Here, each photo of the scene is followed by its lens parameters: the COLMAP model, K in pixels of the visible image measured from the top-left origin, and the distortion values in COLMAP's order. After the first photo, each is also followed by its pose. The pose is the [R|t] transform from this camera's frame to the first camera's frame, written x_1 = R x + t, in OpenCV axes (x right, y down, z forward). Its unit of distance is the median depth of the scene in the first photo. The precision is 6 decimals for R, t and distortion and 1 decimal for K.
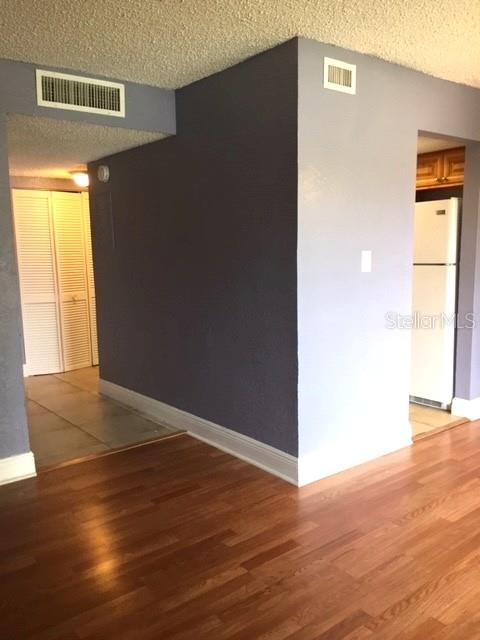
lens RADIAL K [[549.5, 0, 238.0], [0, 549.5, 322.0], [0, 0, 1]] dist [0.089124, -0.129149]
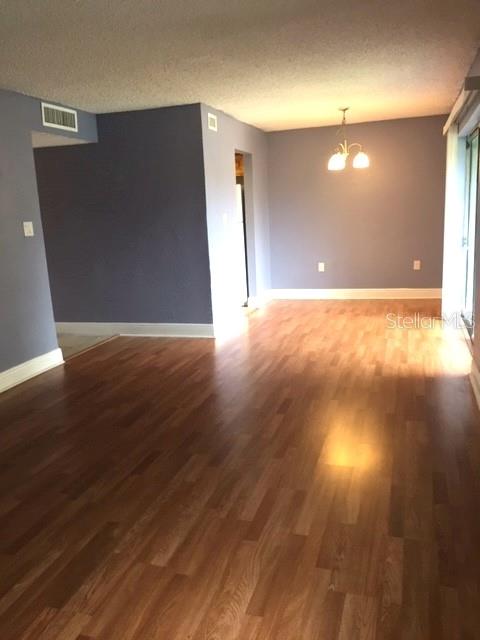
lens RADIAL K [[549.5, 0, 238.0], [0, 549.5, 322.0], [0, 0, 1]] dist [0.089124, -0.129149]
pose [[0.822354, -0.135023, 0.552724, -0.780110], [0.110992, 0.990841, 0.076913, 0.092297], [-0.558046, -0.001902, 0.829808, -0.559867]]
